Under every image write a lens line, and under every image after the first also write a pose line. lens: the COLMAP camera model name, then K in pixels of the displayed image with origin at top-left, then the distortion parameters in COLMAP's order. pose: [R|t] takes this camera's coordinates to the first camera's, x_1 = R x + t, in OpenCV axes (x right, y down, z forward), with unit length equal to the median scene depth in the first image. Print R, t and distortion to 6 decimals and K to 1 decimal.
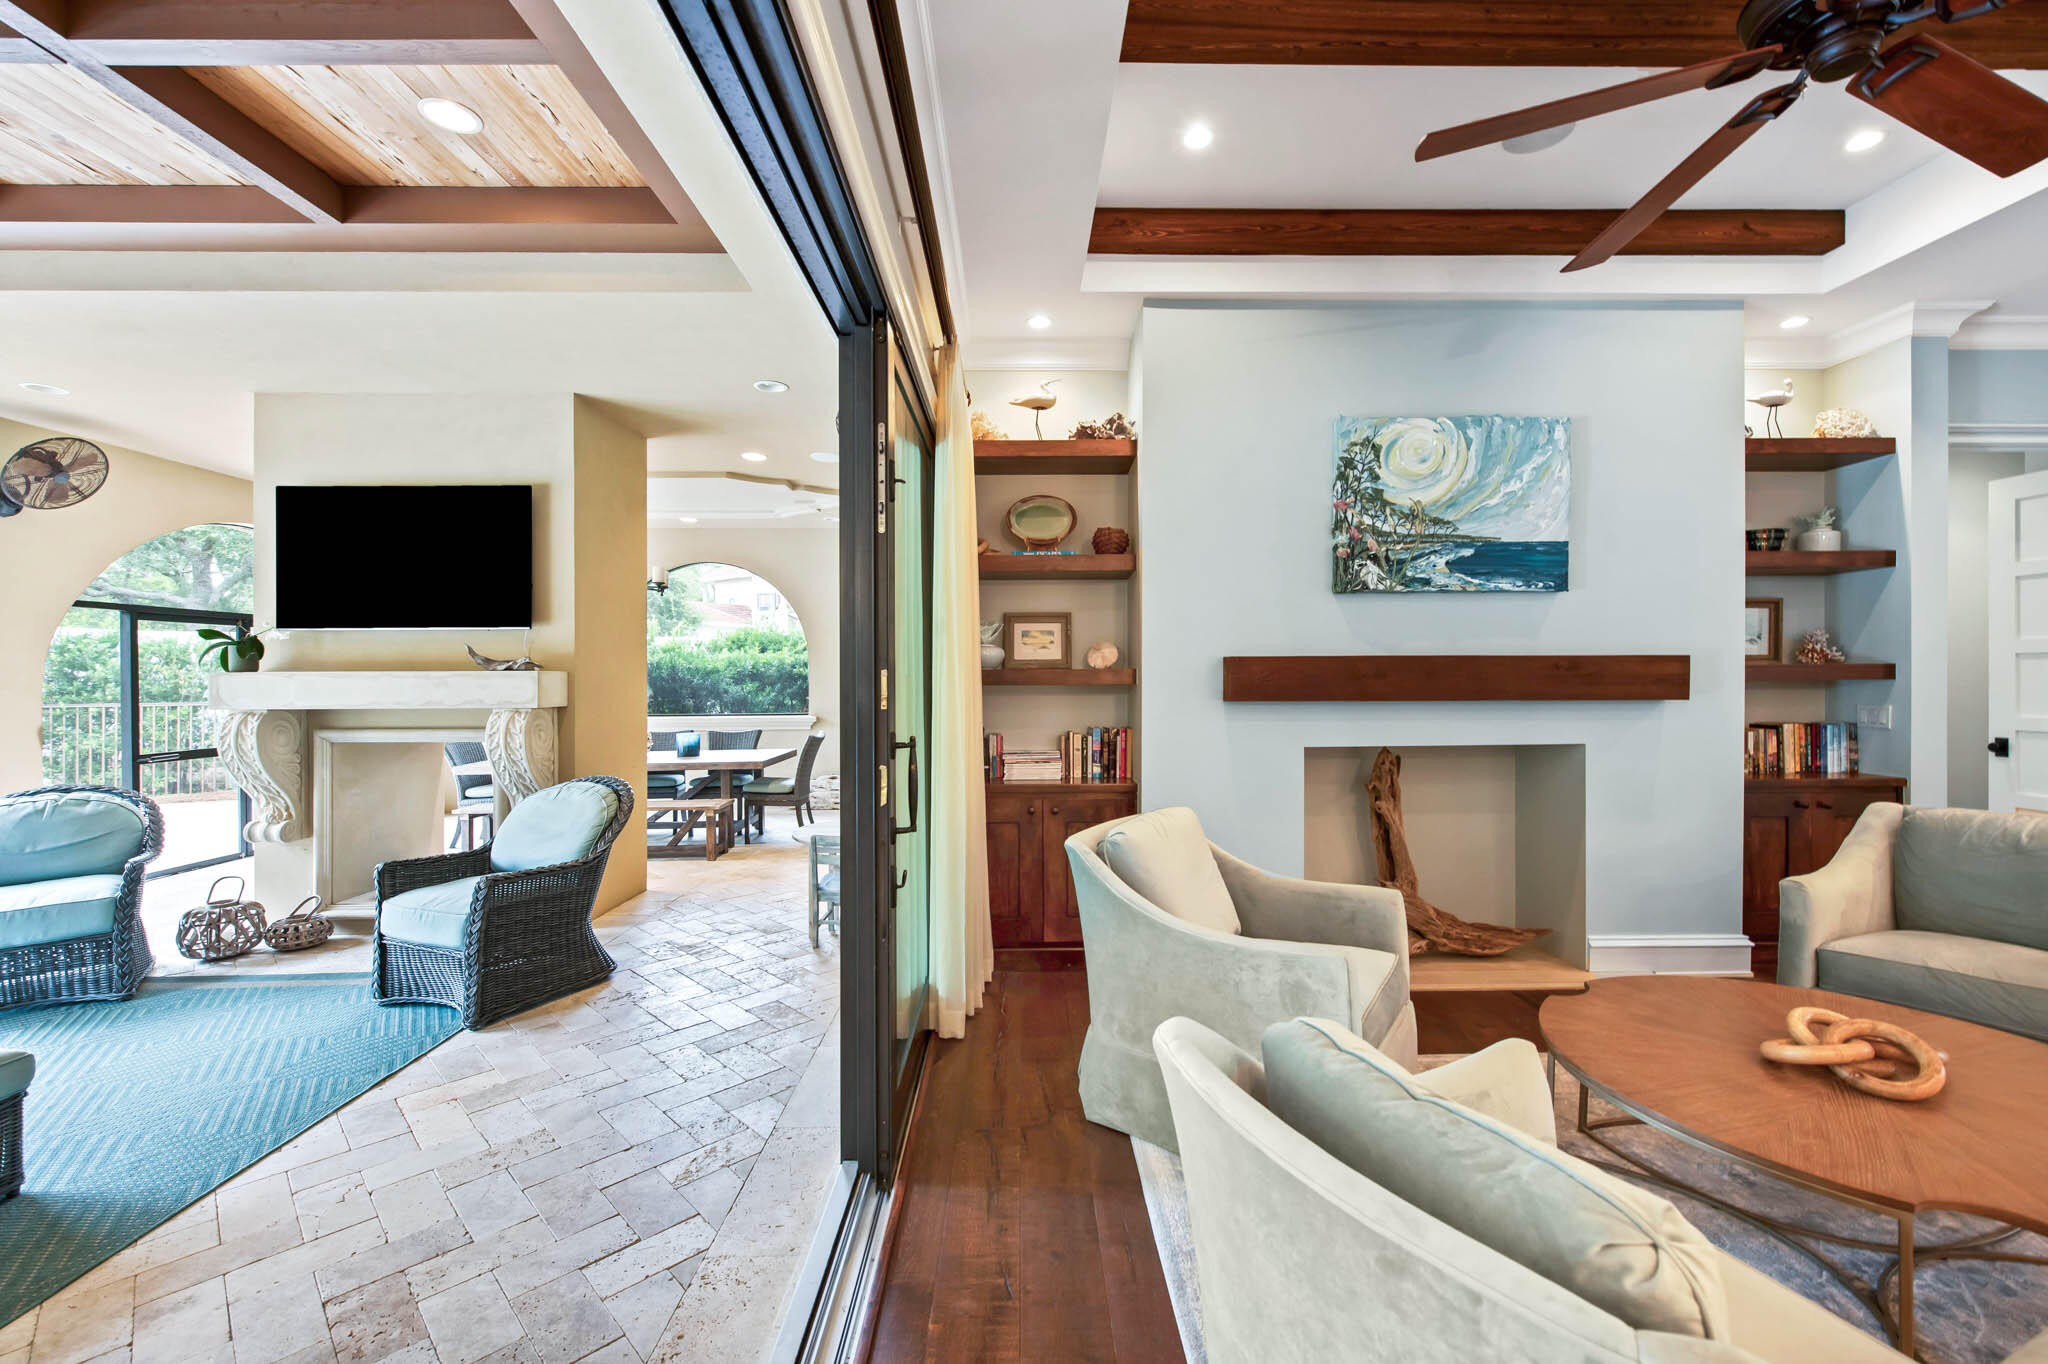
lens RADIAL K [[831.1, 0, 1025.8], [0, 831.1, 676.1], [0, 0, 1]] dist [0.000967, -0.000555]
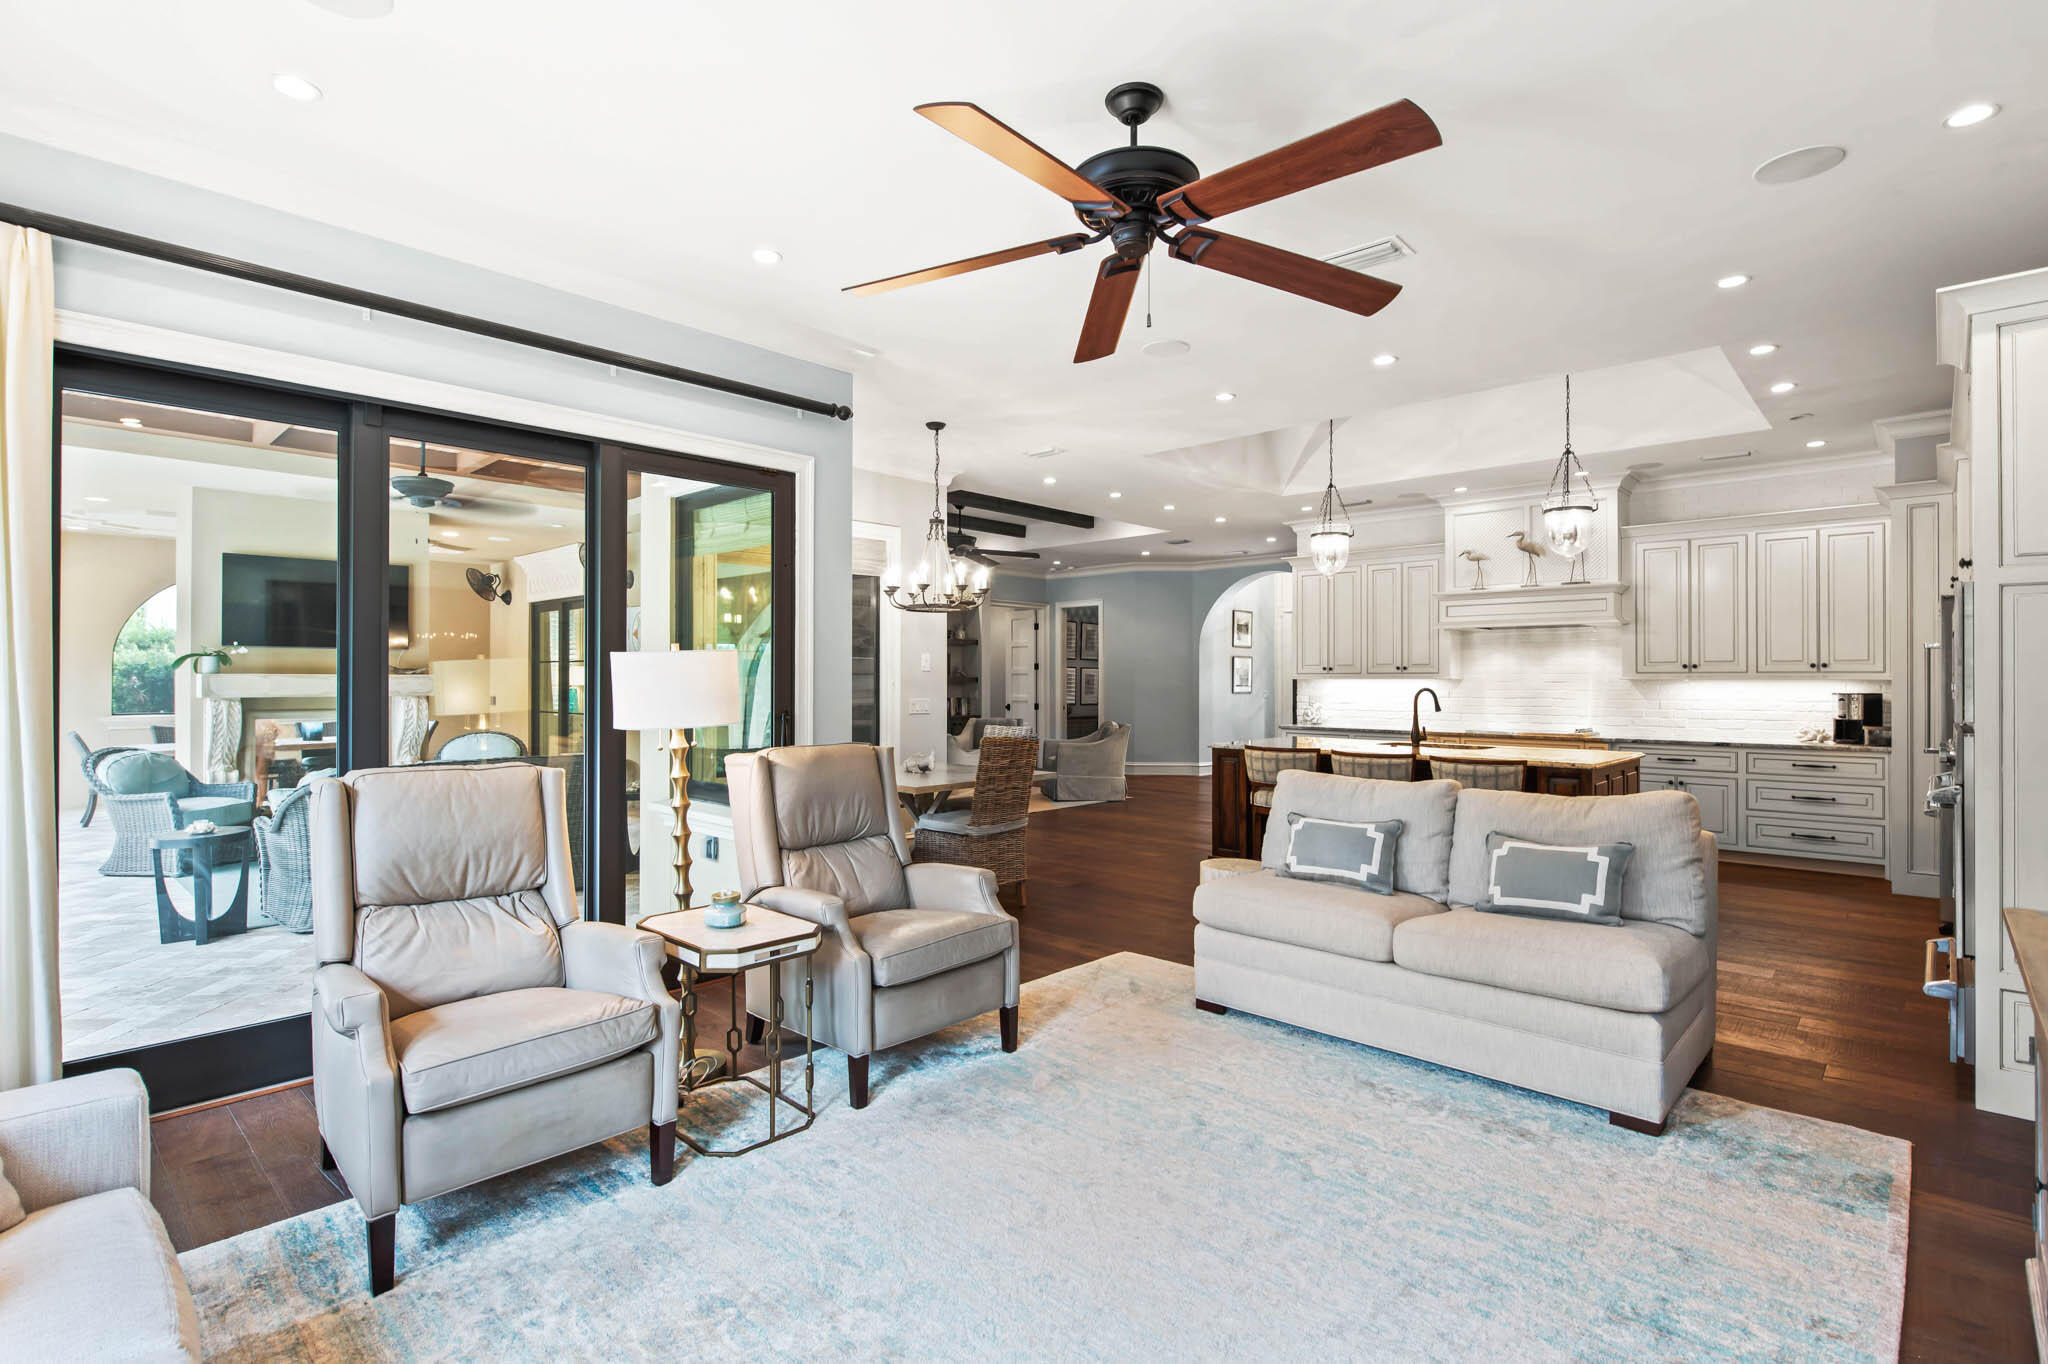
lens RADIAL K [[992.8, 0, 1028.0], [0, 992.8, 672.3], [0, 0, 1]] dist [-0.001804, -0.001709]
pose [[0.686105, 0.011538, 0.727411, -1.450217], [-0.007084, 0.999933, -0.009179, -0.000400], [-0.727468, 0.001145, 0.686141, -1.601954]]
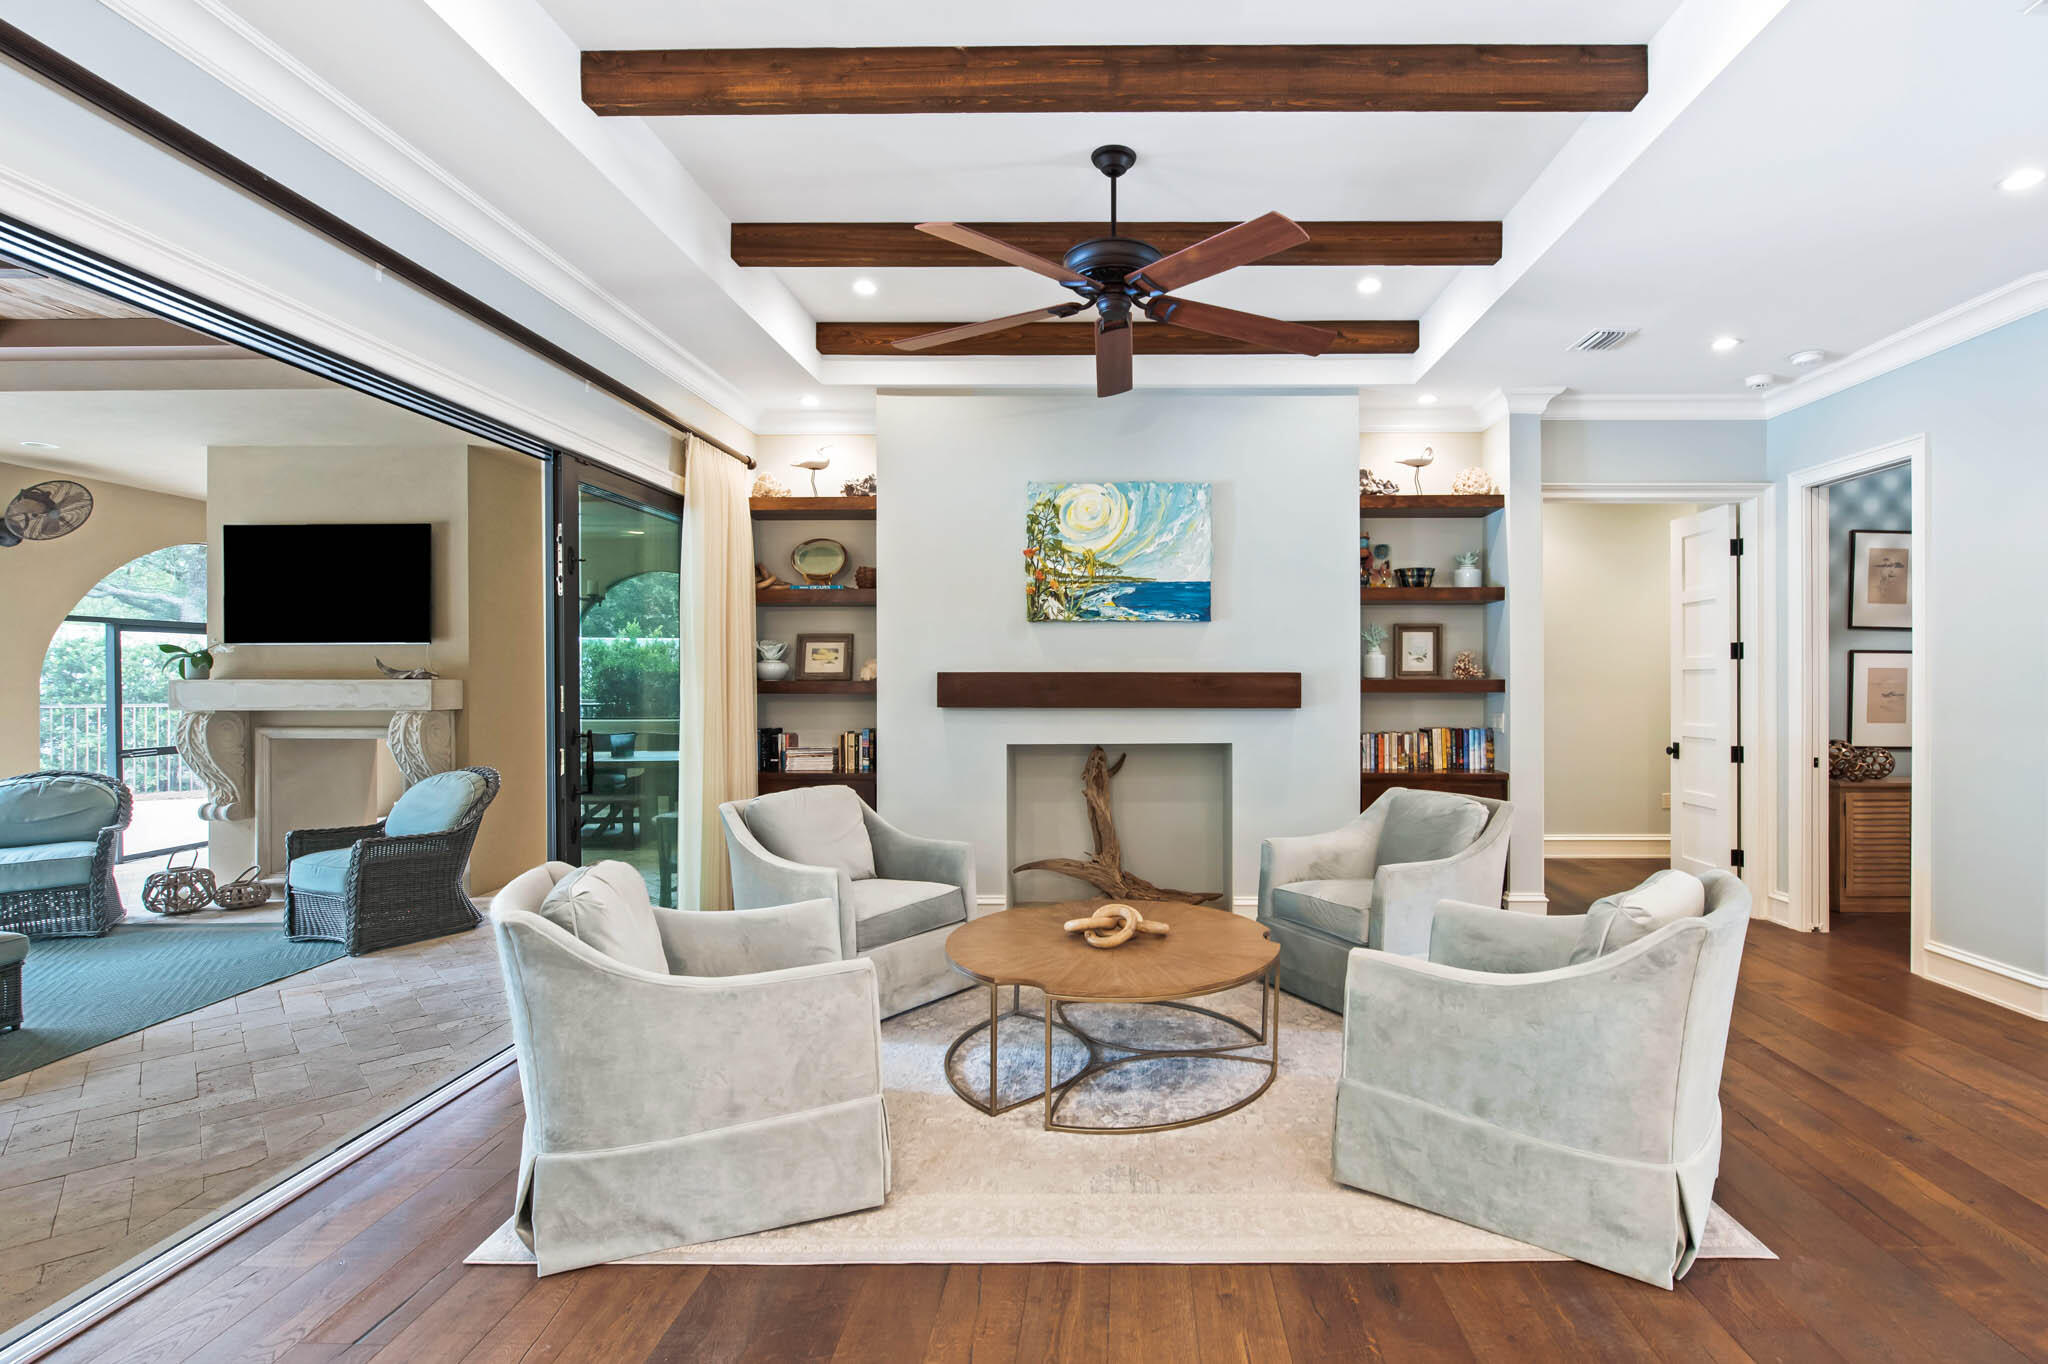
lens RADIAL K [[947.5, 0, 1110.6], [0, 947.5, 682.7], [0, 0, 1]] dist [-0.003363, -0.001838]
pose [[0.999722, 0.003982, -0.023229, 0.498815], [-0.003846, 0.999975, 0.005892, -0.015859], [0.023252, -0.005801, 0.999713, -0.405089]]
